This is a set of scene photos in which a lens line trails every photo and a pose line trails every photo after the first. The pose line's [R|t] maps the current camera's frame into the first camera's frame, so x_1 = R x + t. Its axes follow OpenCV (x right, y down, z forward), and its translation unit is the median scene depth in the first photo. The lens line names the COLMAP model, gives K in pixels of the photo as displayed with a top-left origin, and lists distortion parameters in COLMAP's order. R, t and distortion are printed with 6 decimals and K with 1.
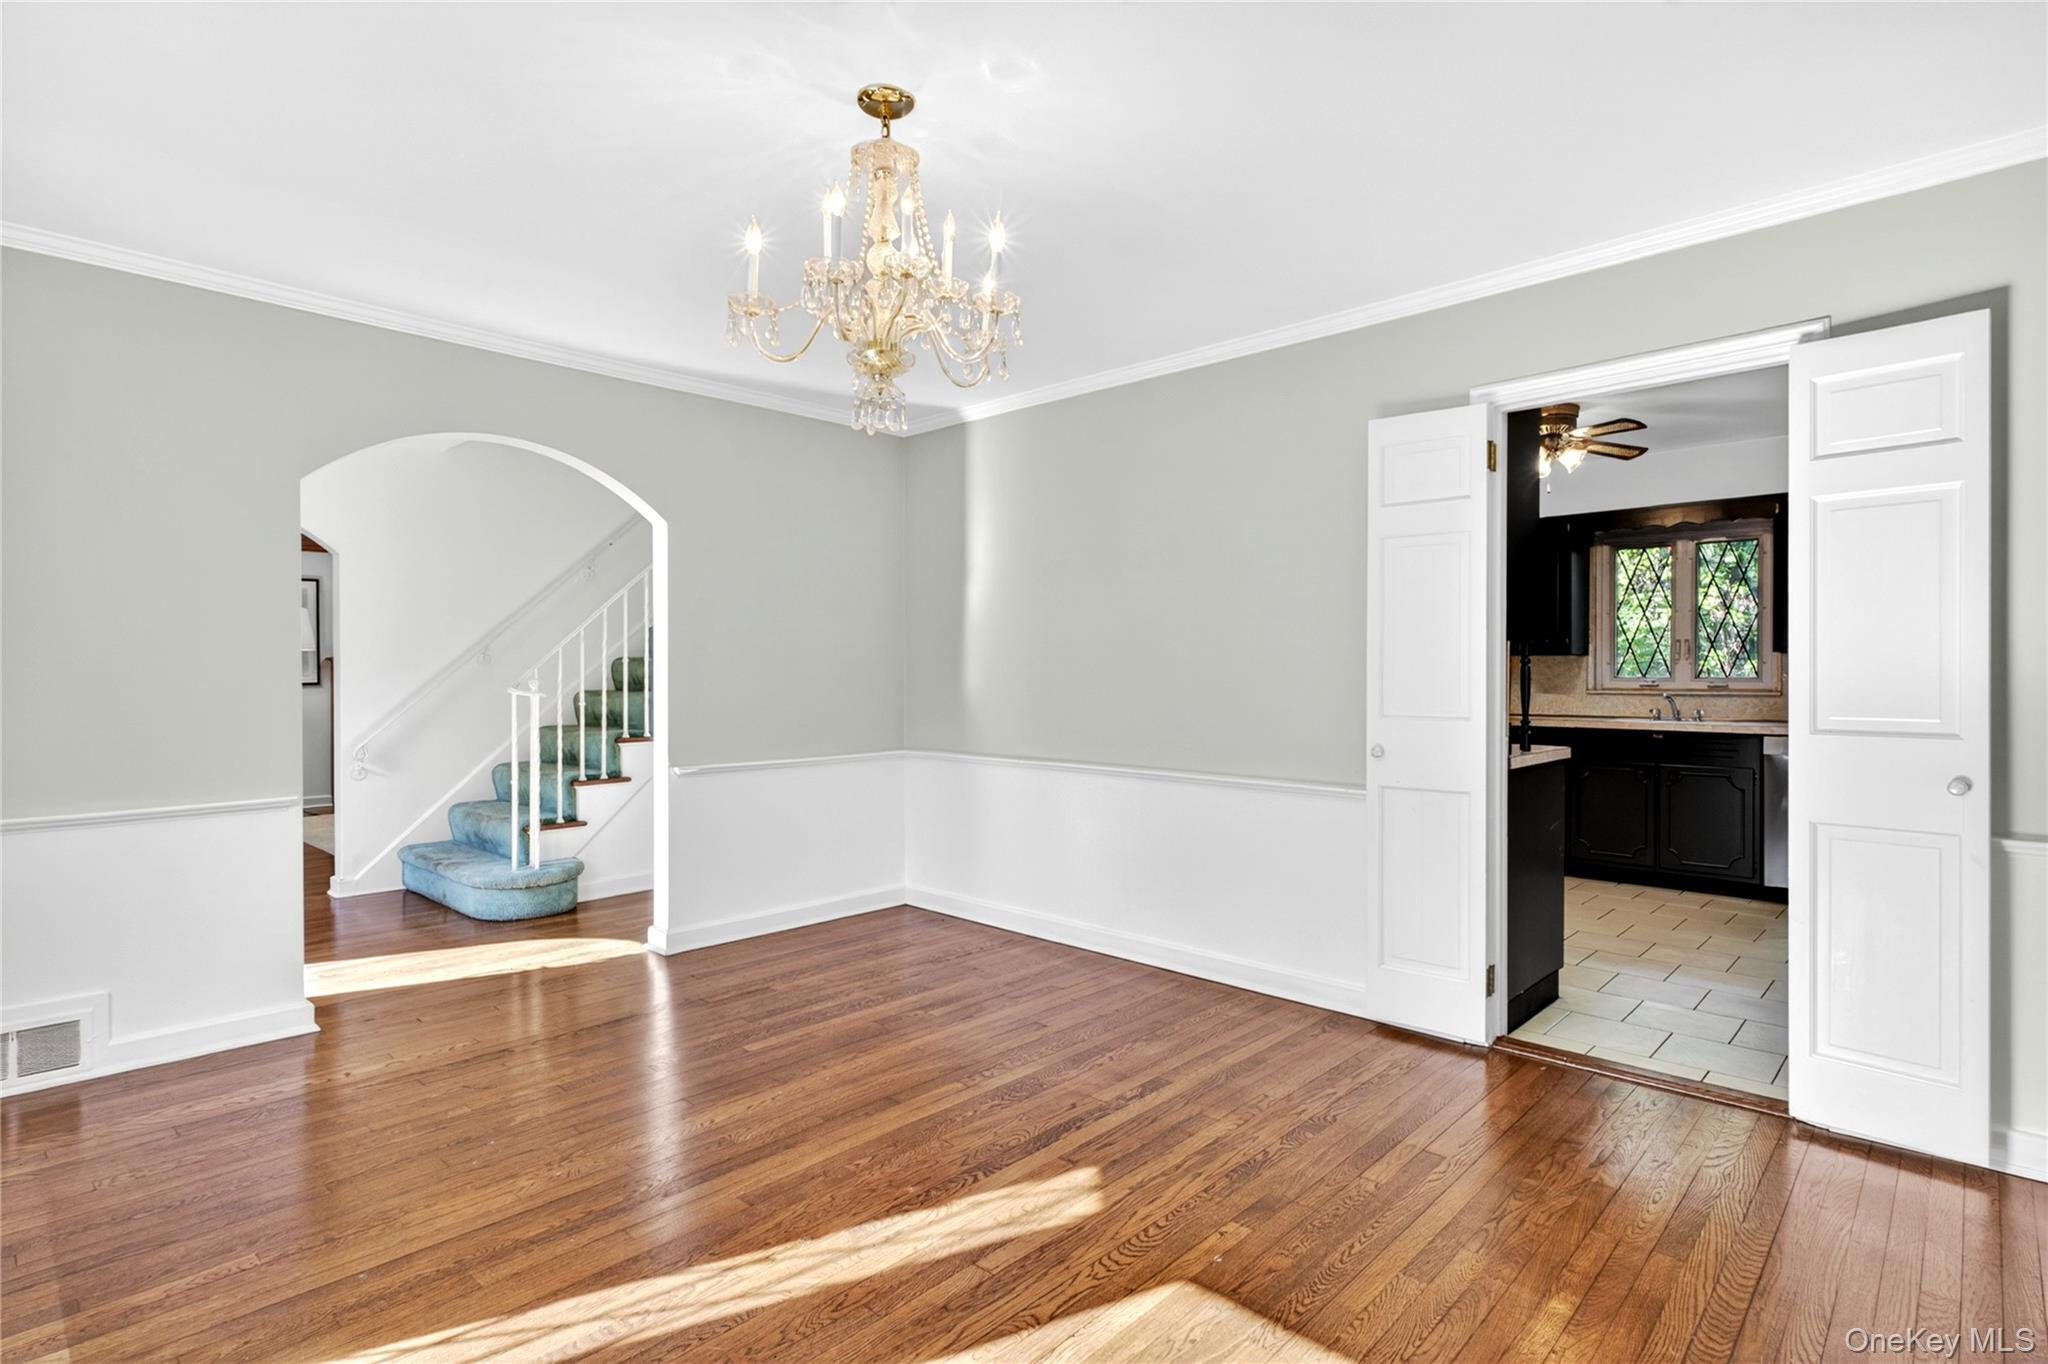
lens RADIAL K [[1043.1, 0, 1020.1], [0, 1043.1, 680.8], [0, 0, 1]] dist [-0.006585, 0.000560]
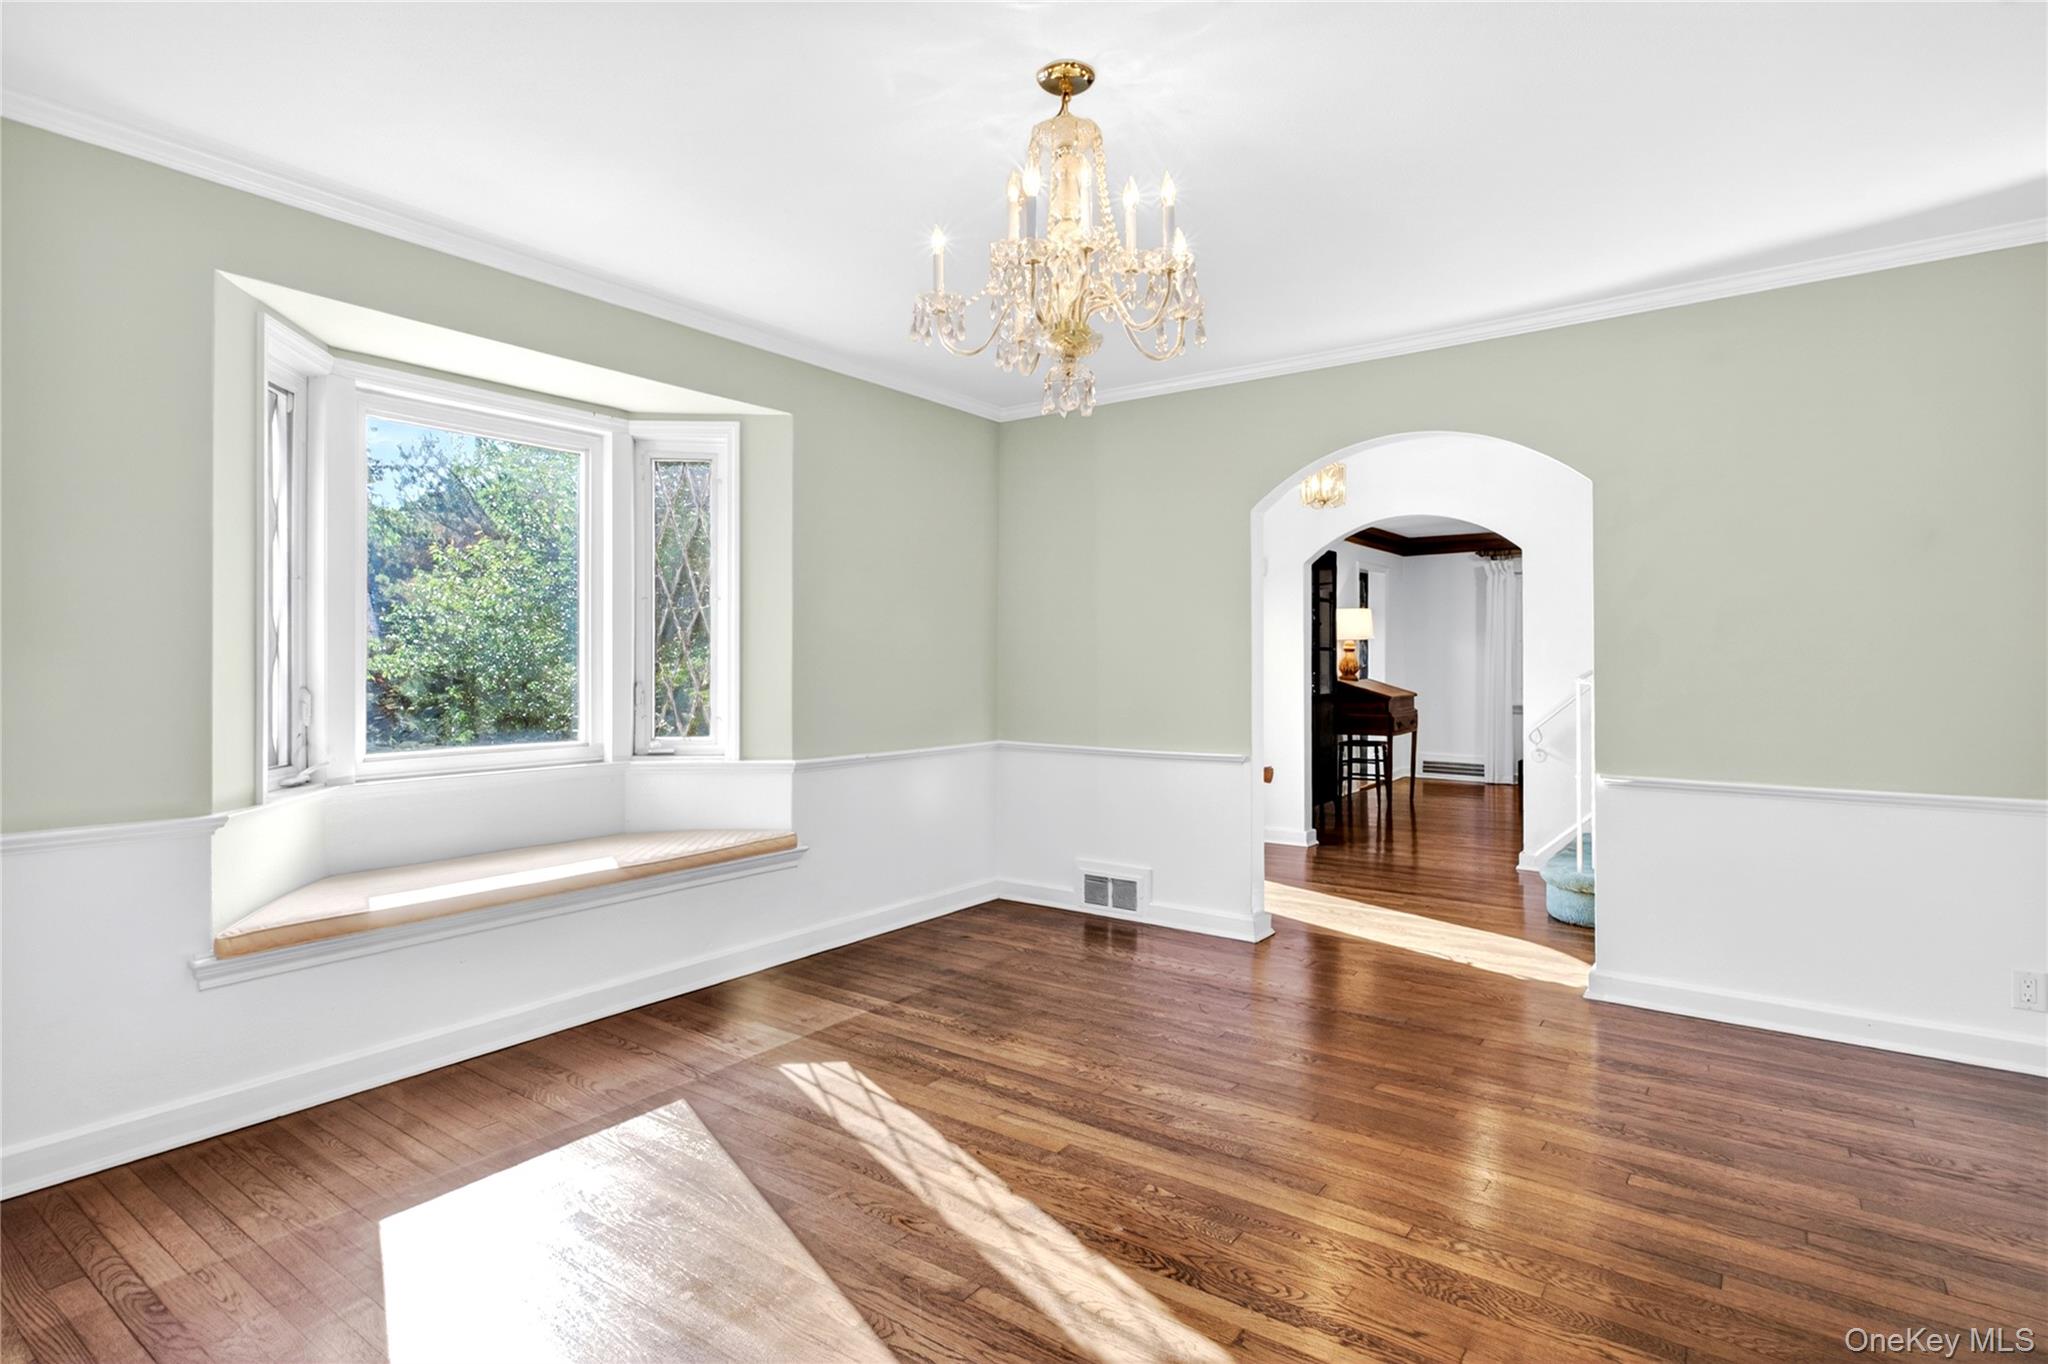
lens RADIAL K [[1043.1, 0, 1020.5], [0, 1043.1, 665.6], [0, 0, 1]] dist [-0.006585, 0.000560]
pose [[0.108456, 0.007796, -0.994071, 0.800404], [-0.006651, 0.999953, 0.007116, -0.013287], [0.994079, 0.005840, 0.108503, 0.822042]]
